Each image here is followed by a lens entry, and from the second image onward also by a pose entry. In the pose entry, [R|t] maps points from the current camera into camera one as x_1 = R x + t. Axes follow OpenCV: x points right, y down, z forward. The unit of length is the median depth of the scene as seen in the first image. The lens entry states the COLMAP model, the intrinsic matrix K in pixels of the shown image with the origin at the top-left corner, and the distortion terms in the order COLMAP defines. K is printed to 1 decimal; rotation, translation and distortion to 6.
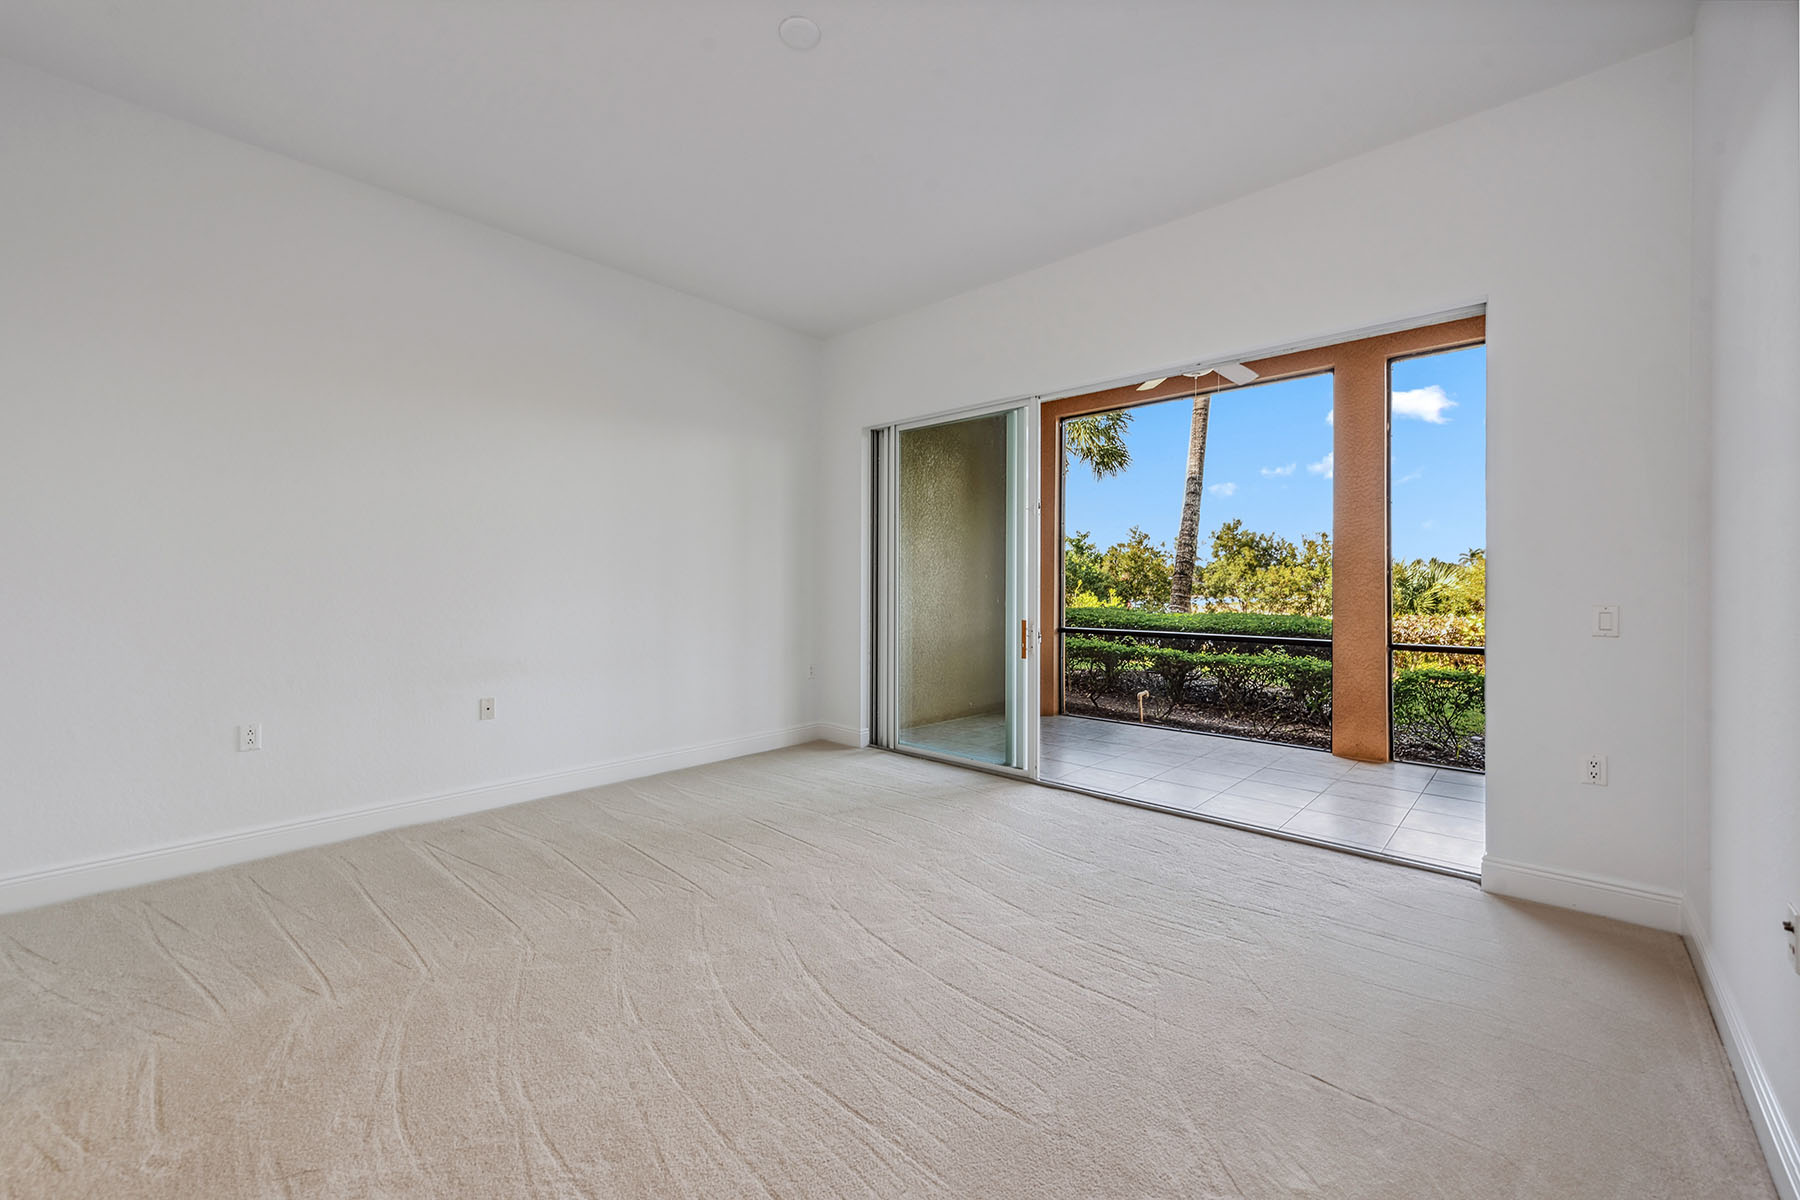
lens RADIAL K [[708.9, 0, 909.8], [0, 708.9, 584.2], [0, 0, 1]] dist [0.000774, -0.000230]
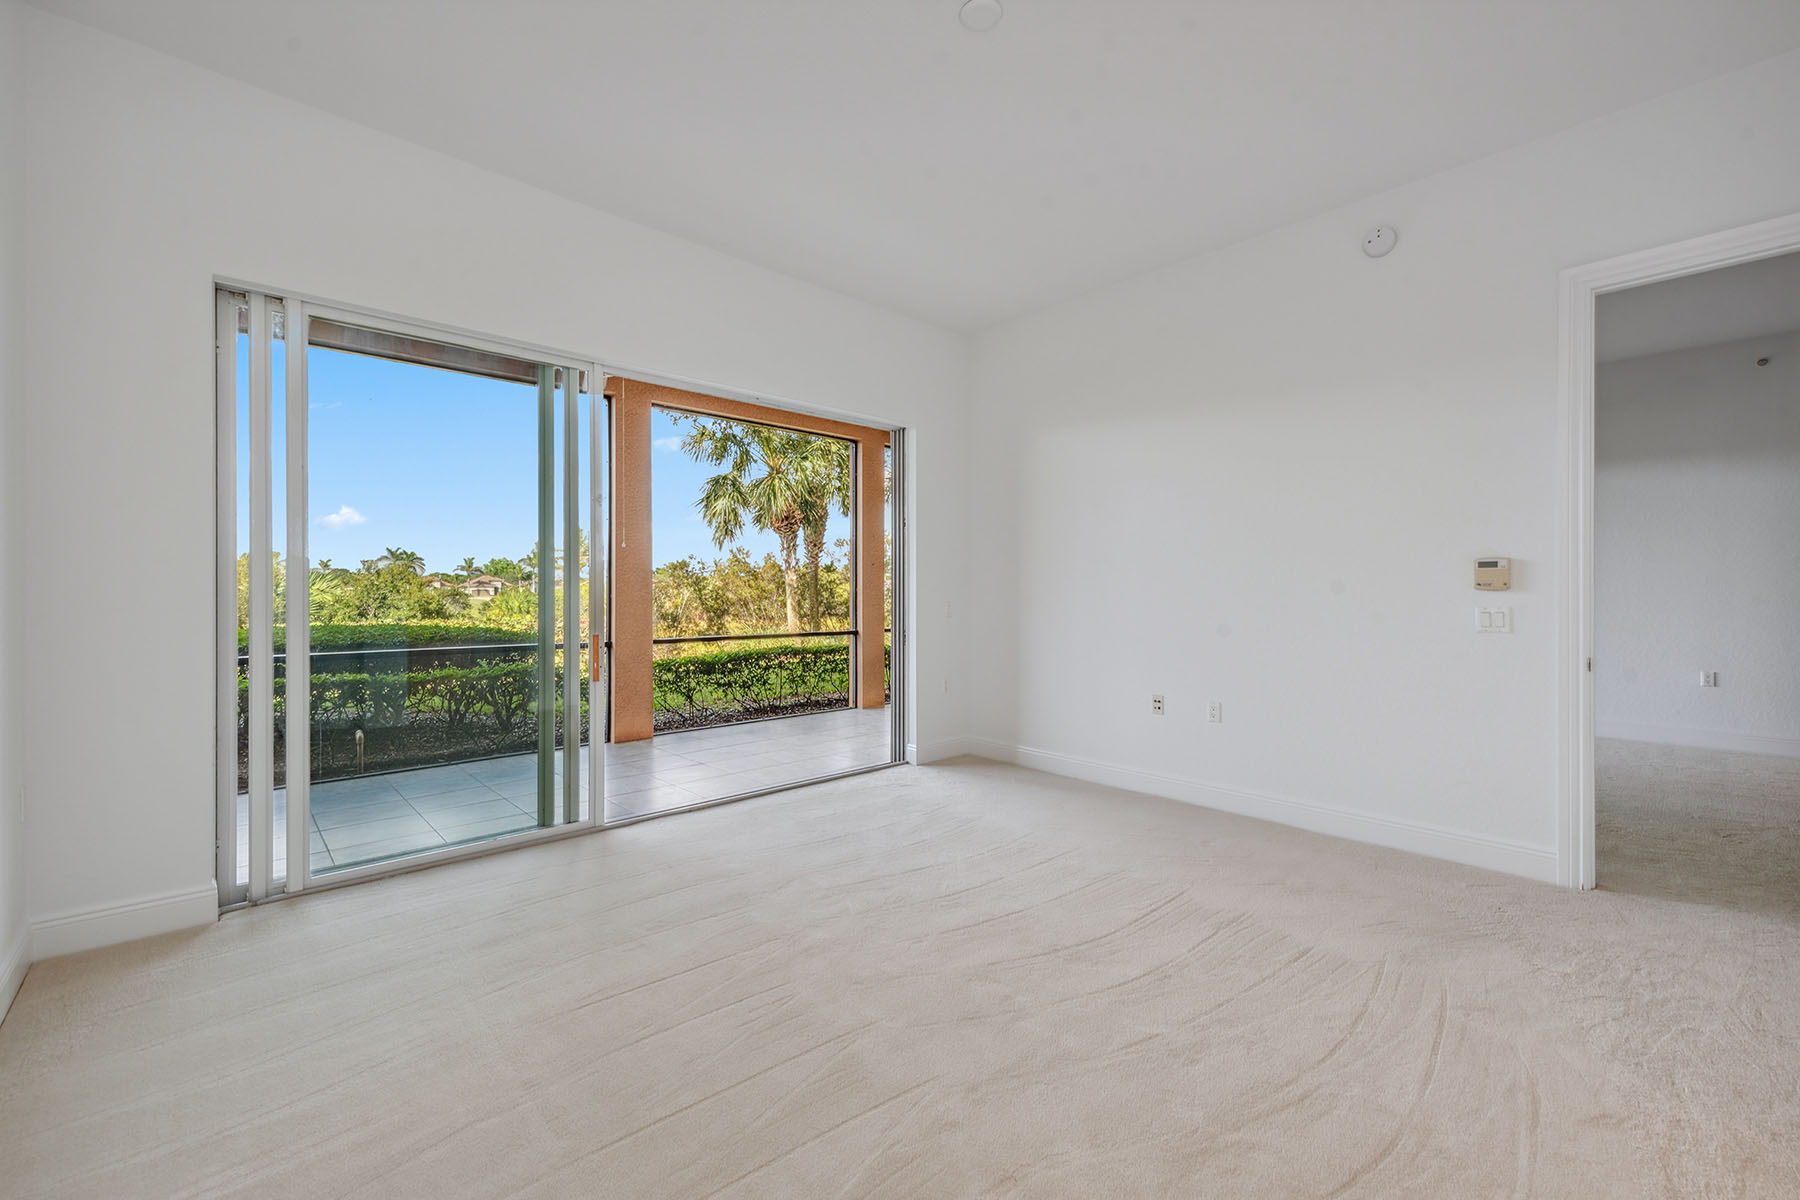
lens RADIAL K [[708.9, 0, 910.5], [0, 708.9, 599.2], [0, 0, 1]] dist [0.000774, -0.000230]
pose [[0.103835, -0.010345, 0.994541, -0.600809], [0.002362, 0.999946, 0.010154, 0.003583], [-0.994592, 0.001294, 0.103854, 0.546627]]
